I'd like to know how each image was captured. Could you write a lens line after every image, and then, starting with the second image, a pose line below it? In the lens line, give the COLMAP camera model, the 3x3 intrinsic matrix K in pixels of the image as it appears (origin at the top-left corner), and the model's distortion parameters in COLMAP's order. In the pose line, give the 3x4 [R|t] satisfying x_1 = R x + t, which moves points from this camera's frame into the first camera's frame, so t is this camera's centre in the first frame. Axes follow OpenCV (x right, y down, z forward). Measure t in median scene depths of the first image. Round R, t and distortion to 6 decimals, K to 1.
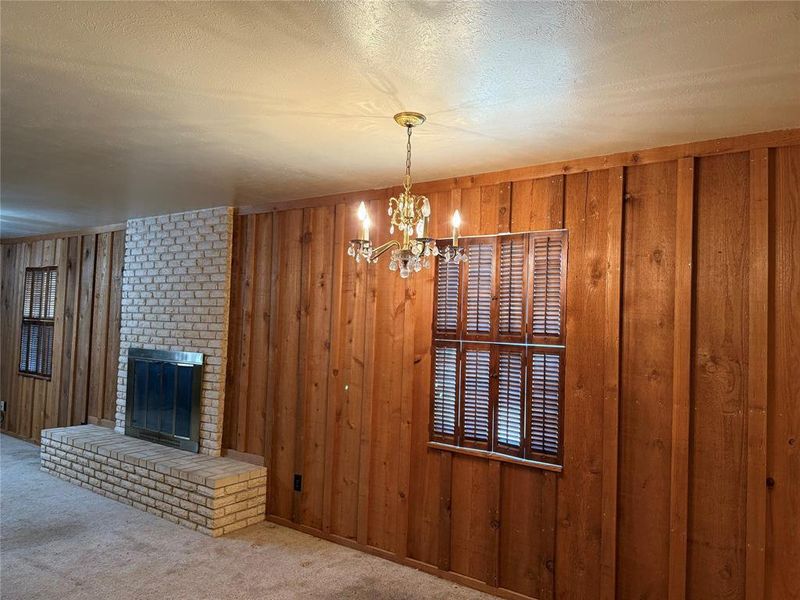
lens RADIAL K [[565.0, 0, 400.0], [0, 565.0, 300.0], [0, 0, 1]] dist [0.003007, -0.002809]
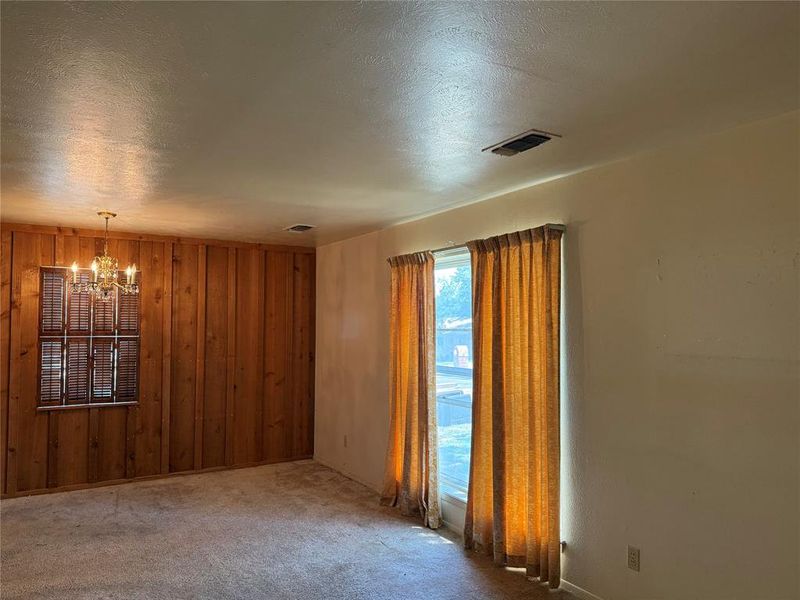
lens RADIAL K [[565.0, 0, 400.0], [0, 565.0, 300.0], [0, 0, 1]] dist [0.003007, -0.002809]
pose [[0.397181, 0.003718, 0.917733, -0.912599], [-0.027432, 0.999593, 0.007822, -0.062120], [-0.917330, -0.028282, 0.397121, -0.425879]]
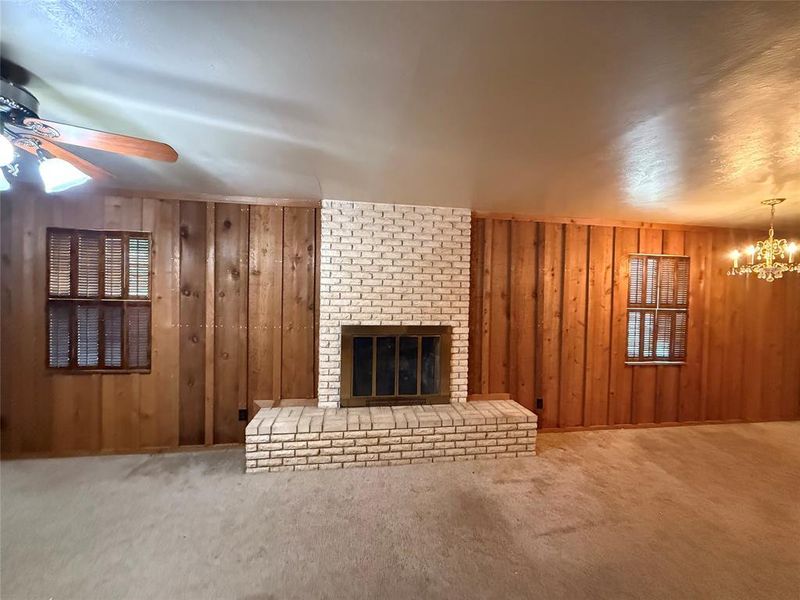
lens RADIAL K [[317.2, 0, 400.0], [0, 317.2, 300.0], [0, 0, 1]] dist [0.001276, 0.000030]
pose [[0.723612, -0.029042, 0.689596, -1.221359], [-0.028122, 0.997044, 0.071500, -0.011434], [-0.689634, -0.071131, 0.720656, 0.770002]]
